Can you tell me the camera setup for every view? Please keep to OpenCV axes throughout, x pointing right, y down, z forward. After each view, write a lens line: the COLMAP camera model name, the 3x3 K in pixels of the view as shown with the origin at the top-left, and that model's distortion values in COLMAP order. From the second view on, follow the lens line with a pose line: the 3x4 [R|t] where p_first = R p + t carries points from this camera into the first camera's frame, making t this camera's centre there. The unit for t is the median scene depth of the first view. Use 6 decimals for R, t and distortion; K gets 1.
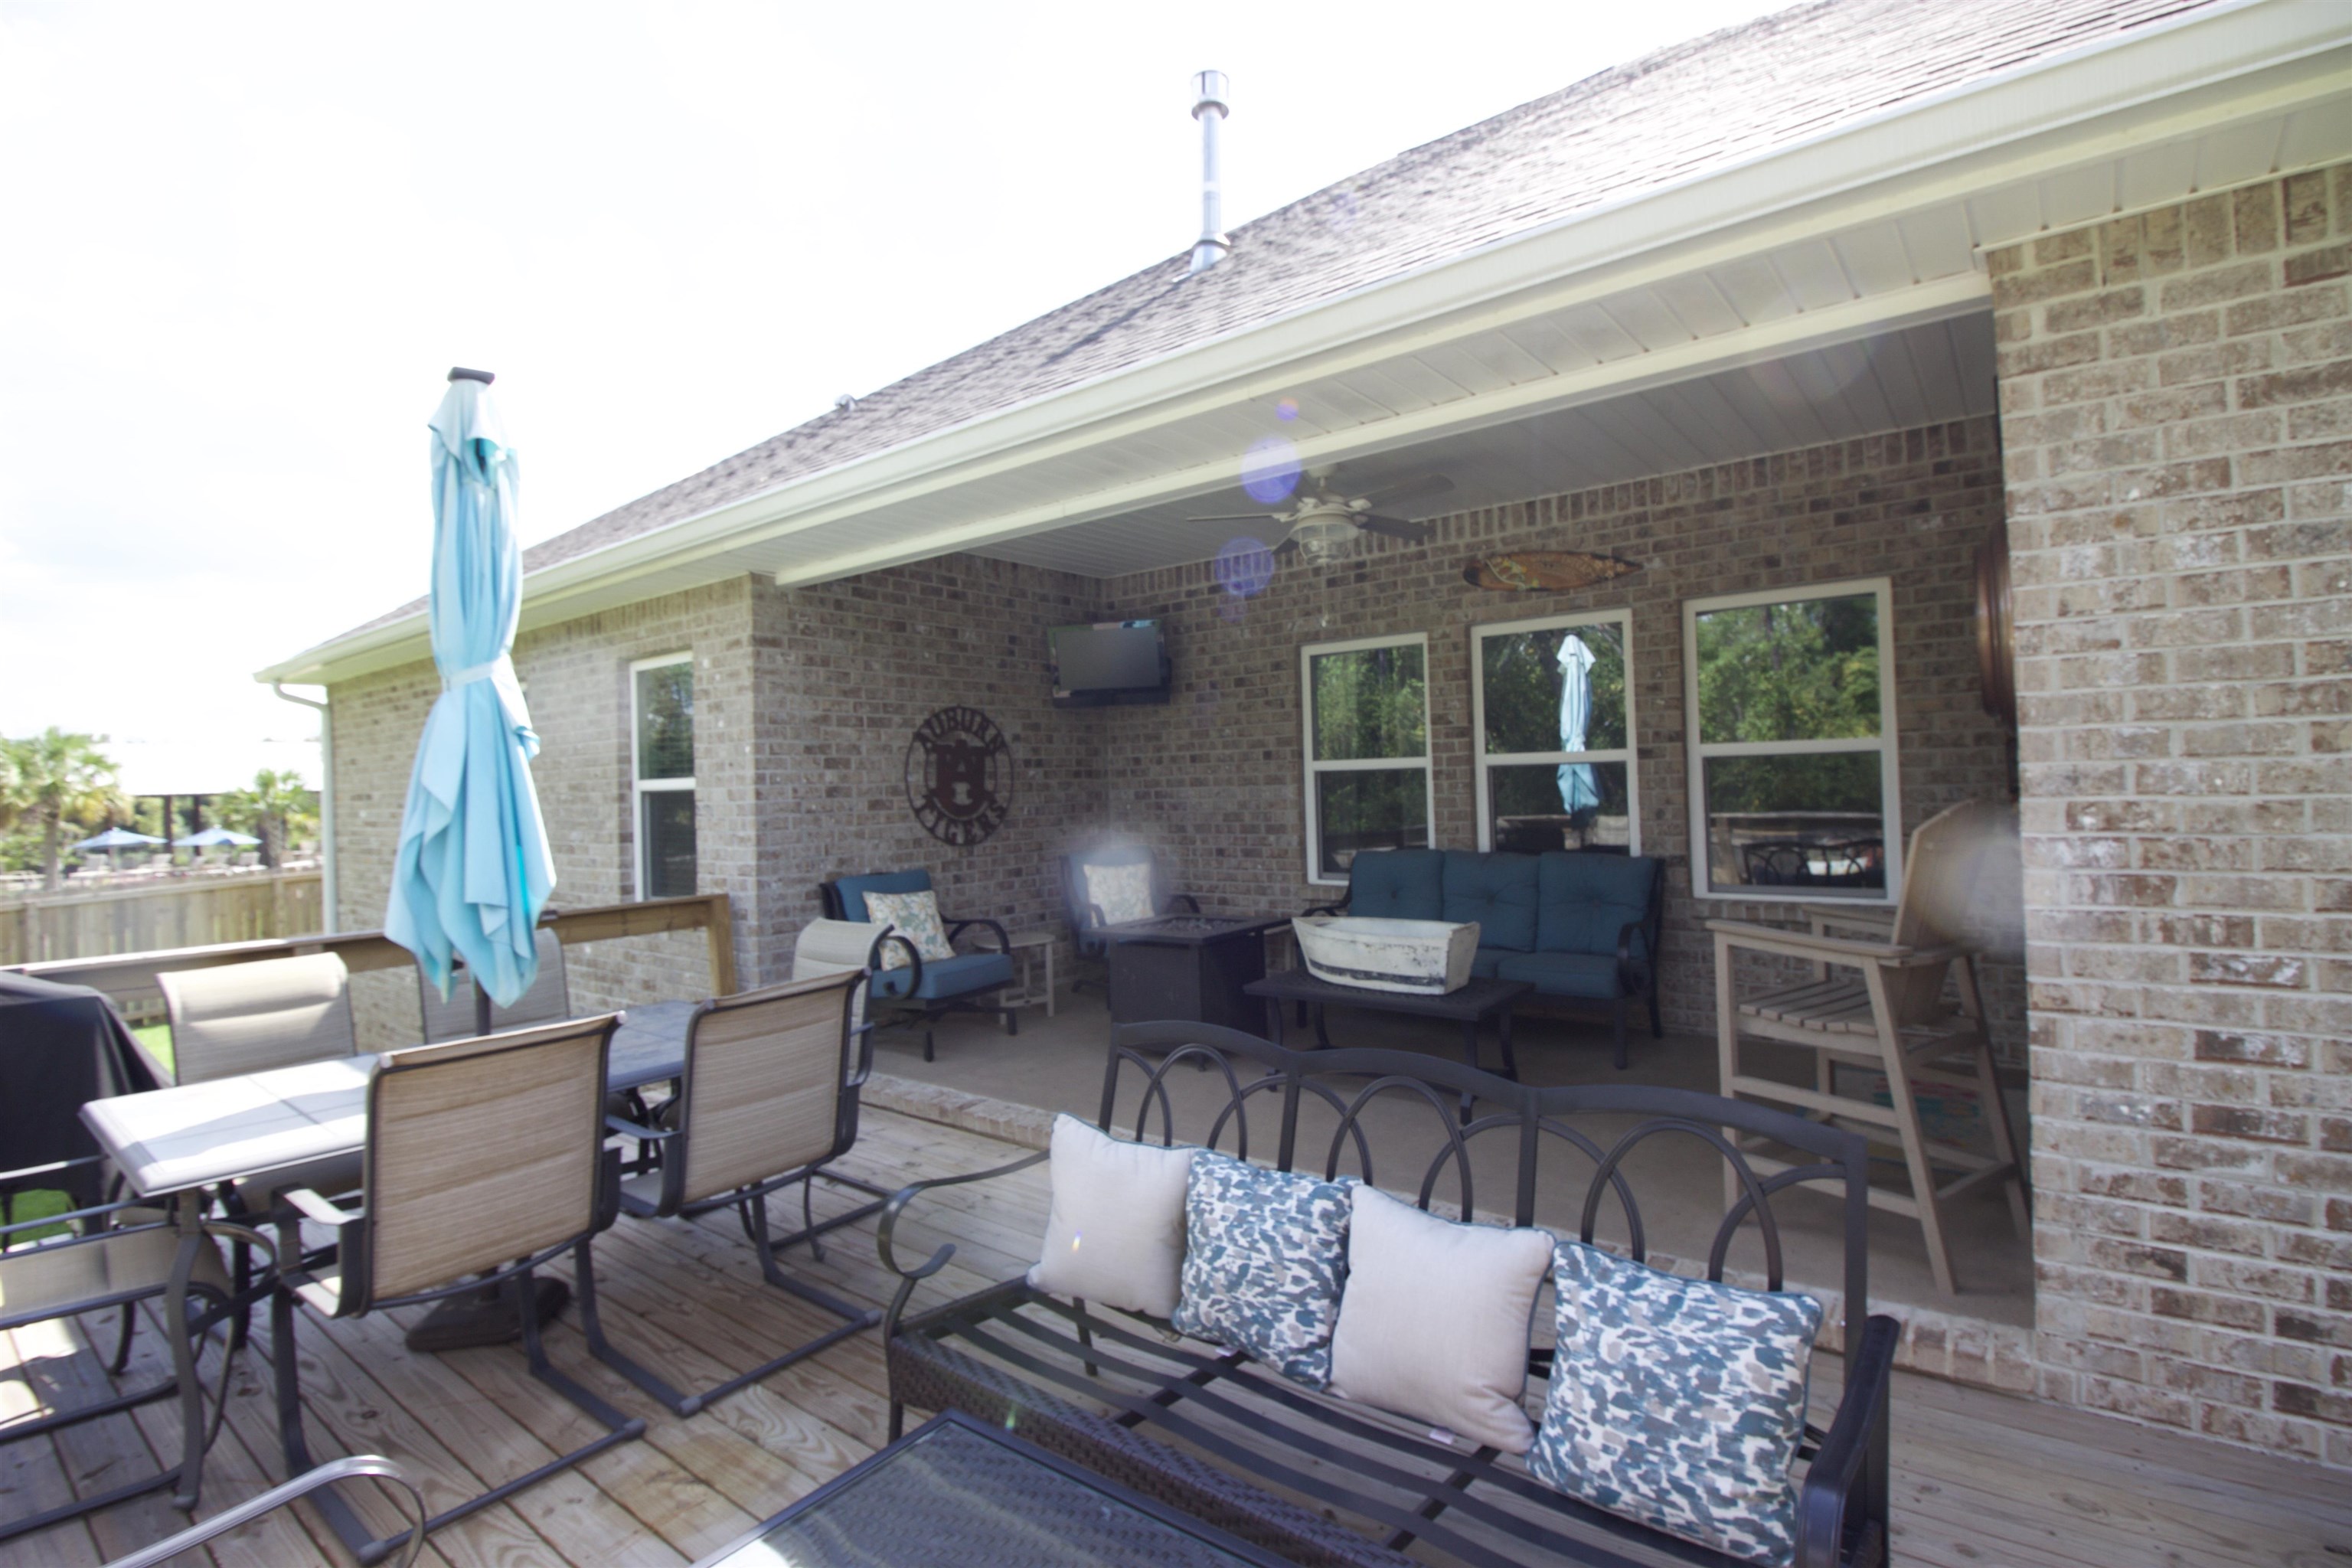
lens RADIAL K [[1092.6, 0, 1181.5], [0, 1092.6, 786.6], [0, 0, 1]] dist [0.001154, -0.002147]
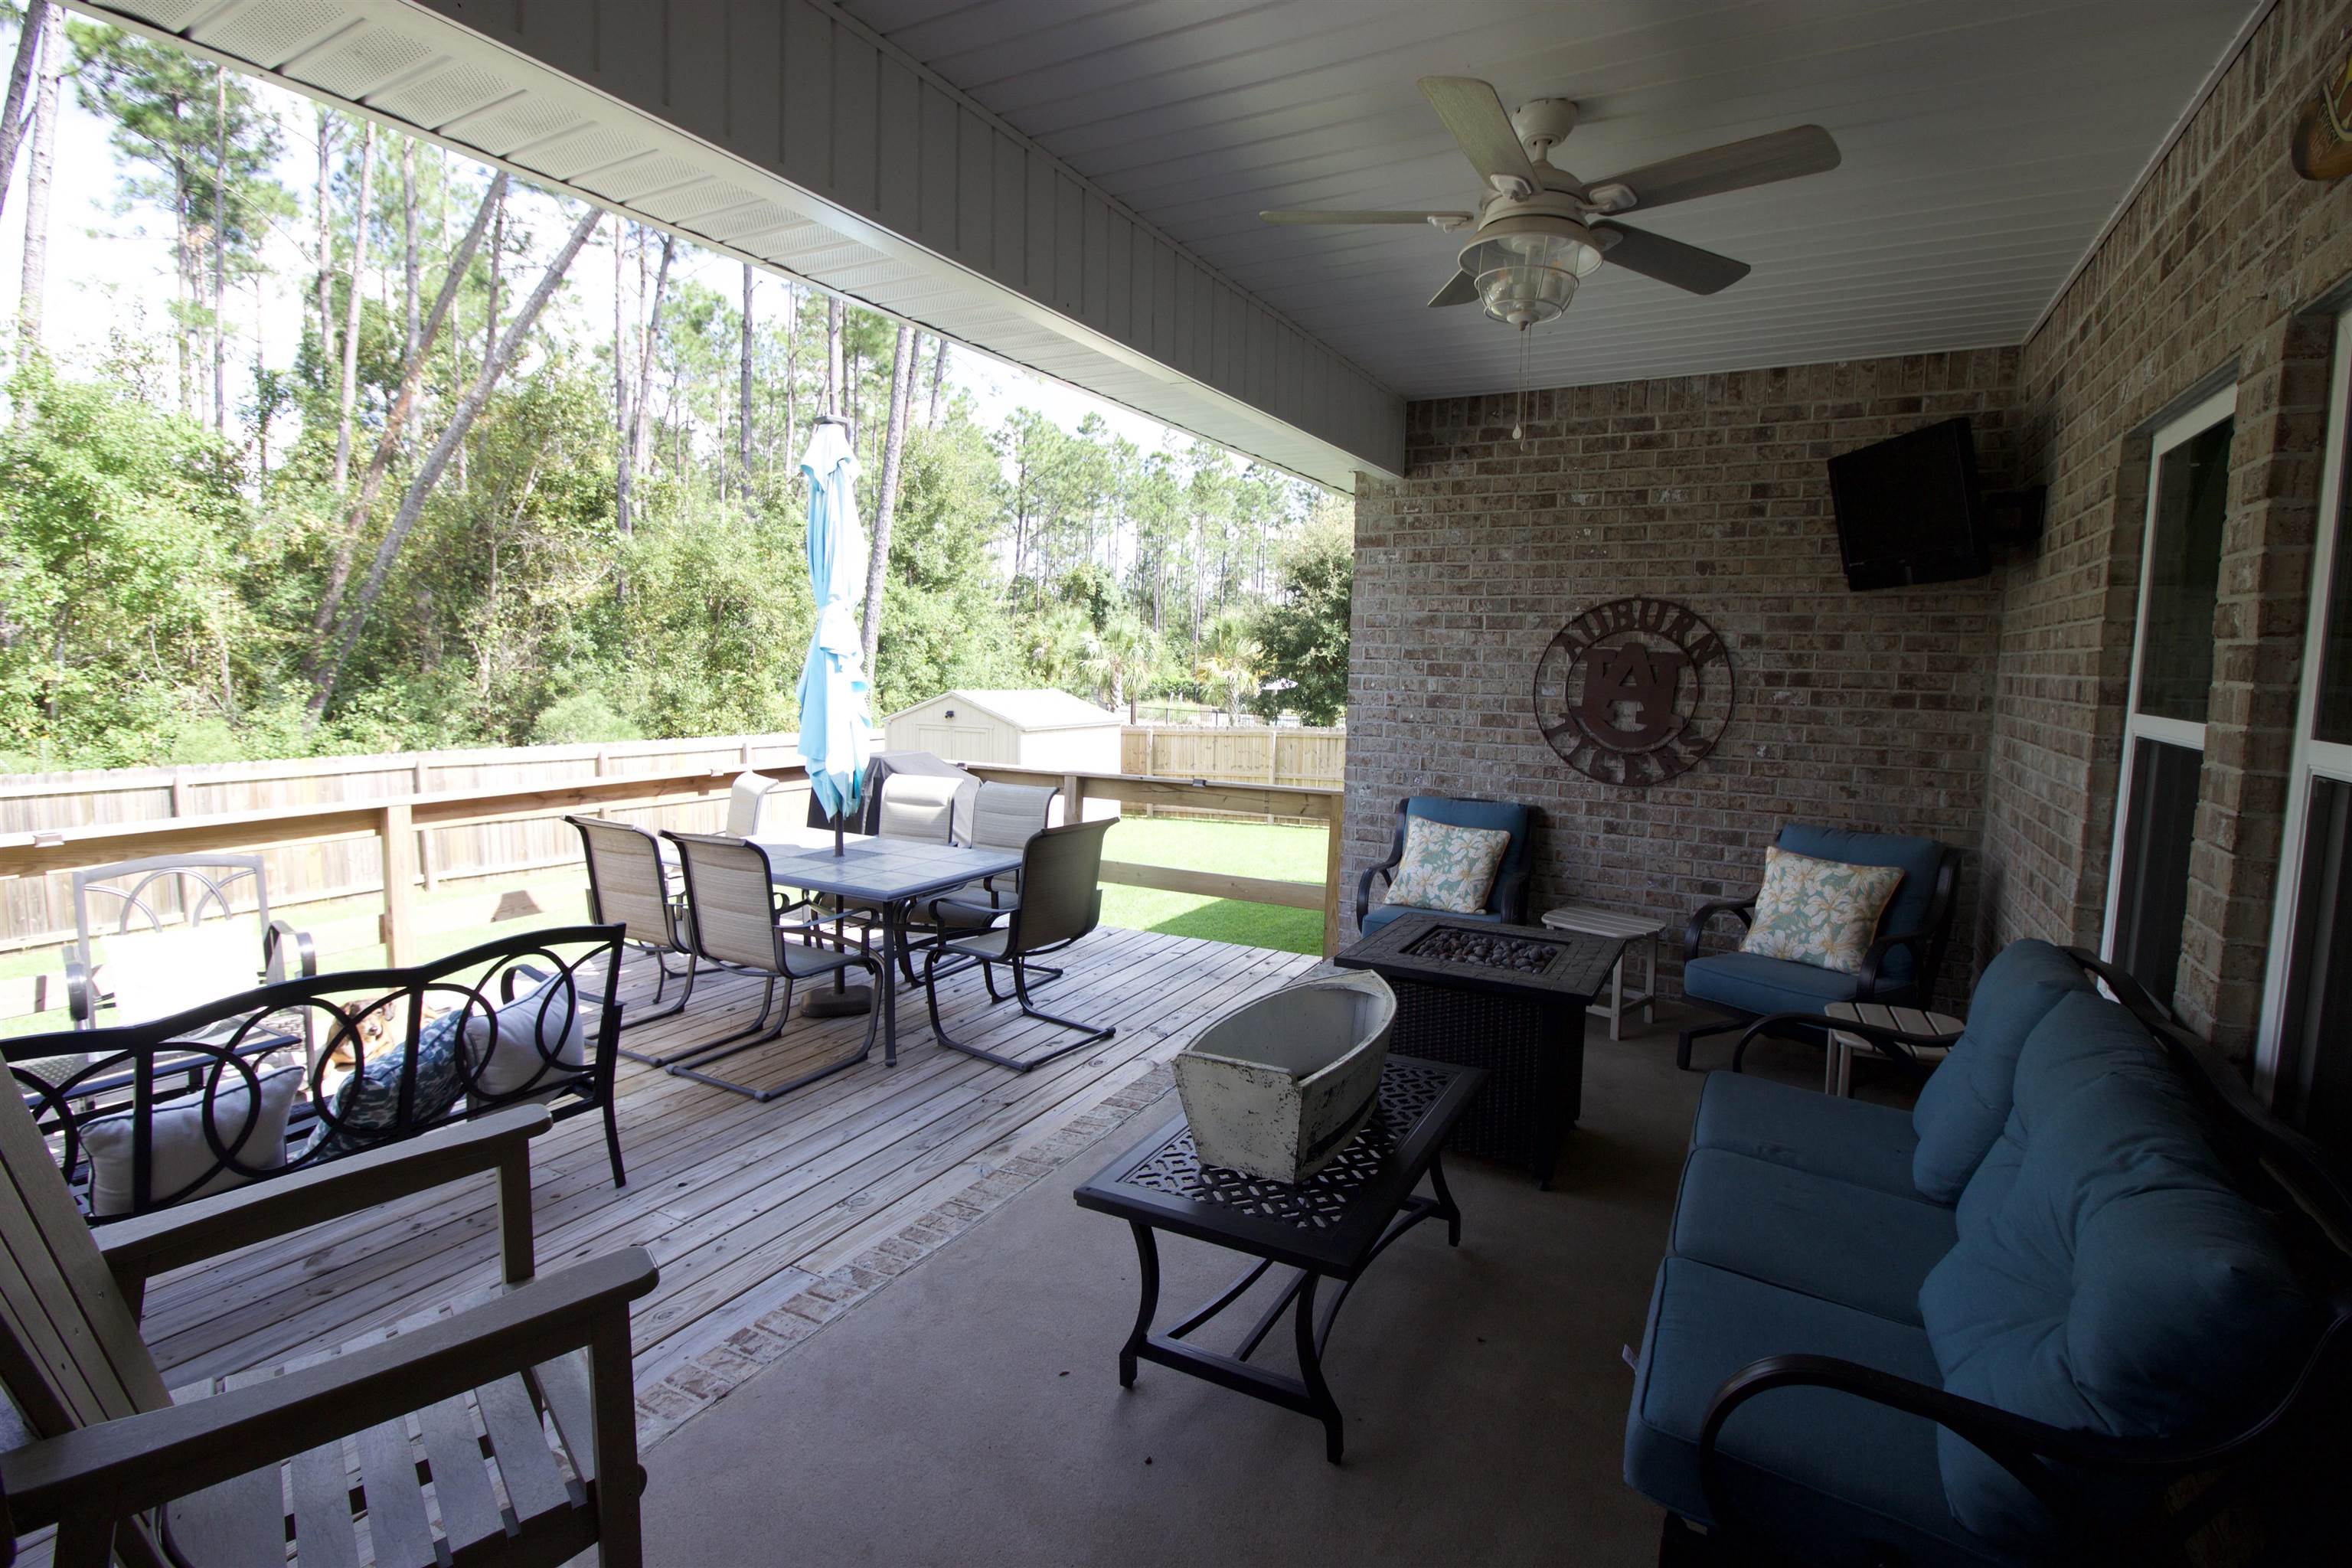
lens RADIAL K [[1092.6, 0, 1184.6], [0, 1092.6, 767.7], [0, 0, 1]] dist [0.001154, -0.002147]
pose [[0.165544, 0.134700, -0.976960, 0.492504], [-0.026514, 0.990878, 0.132126, -0.050419], [0.985846, 0.004030, 0.167606, 0.591675]]
